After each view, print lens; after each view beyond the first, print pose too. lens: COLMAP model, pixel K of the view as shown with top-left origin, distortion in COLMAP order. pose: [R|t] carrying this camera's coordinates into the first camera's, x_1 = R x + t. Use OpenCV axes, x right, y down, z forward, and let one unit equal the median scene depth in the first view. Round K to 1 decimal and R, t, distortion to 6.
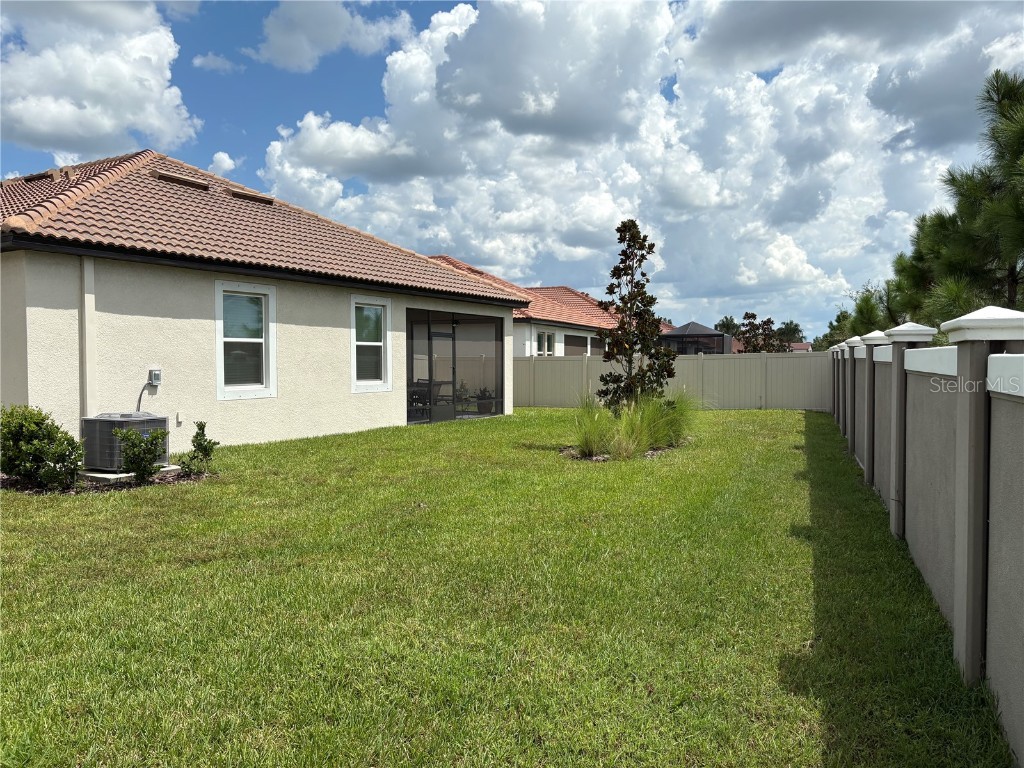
lens RADIAL K [[758.9, 0, 511.9], [0, 758.9, 384.4], [0, 0, 1]] dist [0.035547, -0.045123]
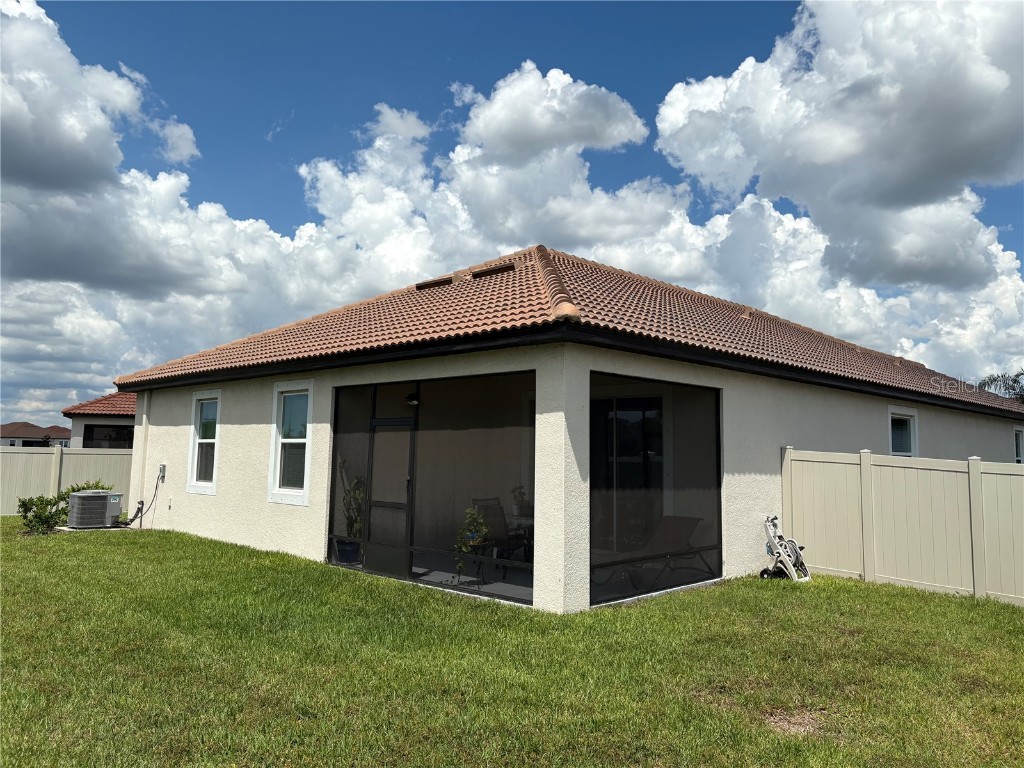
lens RADIAL K [[758.9, 0, 482.3], [0, 758.9, 373.0], [0, 0, 1]] dist [0.035547, -0.045123]
pose [[-0.266736, -0.108003, -0.957699, 0.499111], [-0.047719, 0.993962, -0.098802, -0.053250], [0.962588, 0.019346, -0.270279, 1.347232]]
